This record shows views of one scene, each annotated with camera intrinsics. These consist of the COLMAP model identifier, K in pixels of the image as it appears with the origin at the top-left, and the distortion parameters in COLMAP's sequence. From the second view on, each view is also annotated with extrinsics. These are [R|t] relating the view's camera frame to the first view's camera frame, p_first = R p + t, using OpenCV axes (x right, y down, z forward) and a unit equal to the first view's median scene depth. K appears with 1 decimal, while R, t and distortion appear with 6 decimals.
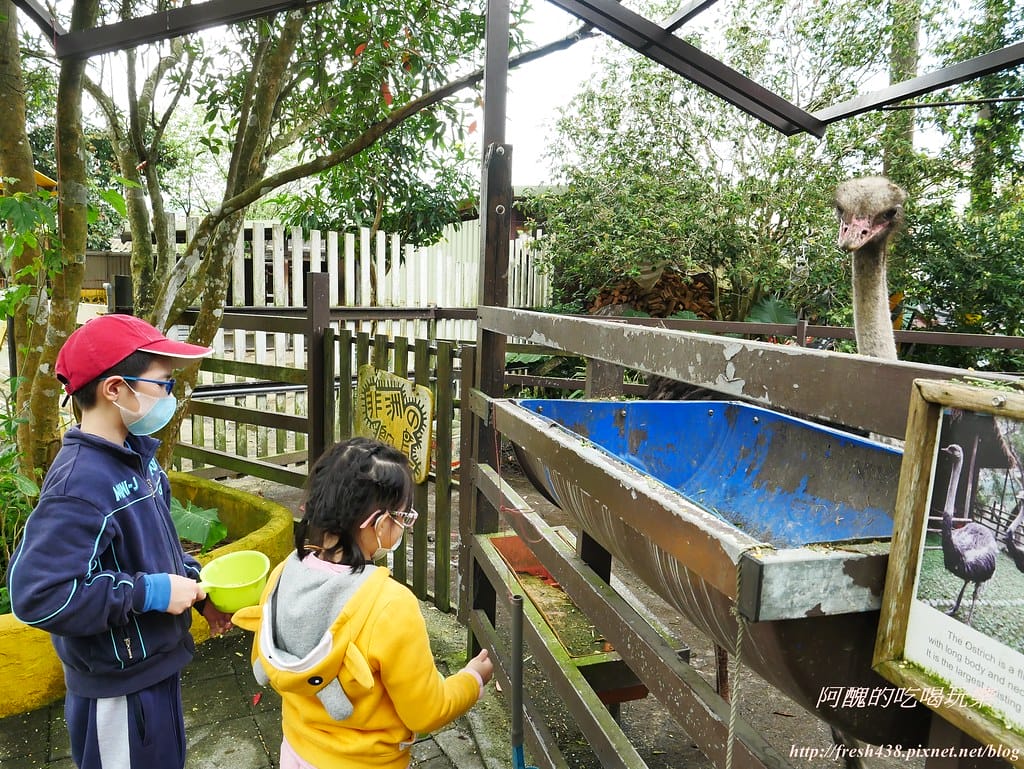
lens RADIAL K [[727.8, 0, 506.8], [0, 727.8, 383.7], [0, 0, 1]] dist [-0.057633, 0.023519]
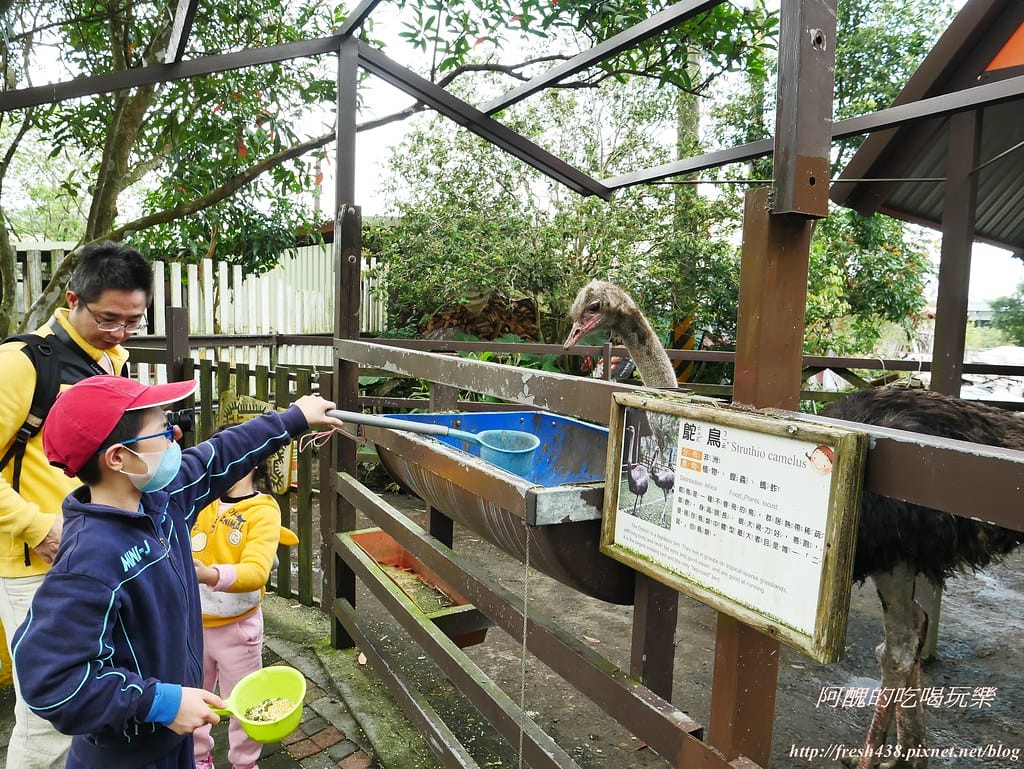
lens RADIAL K [[727.8, 0, 506.8], [0, 727.8, 383.7], [0, 0, 1]] dist [-0.057633, 0.023519]
pose [[0.973407, -0.023796, 0.227841, -0.032285], [0.029882, 0.999282, -0.023303, 0.001521], [-0.227123, 0.029491, 0.973419, -0.187424]]
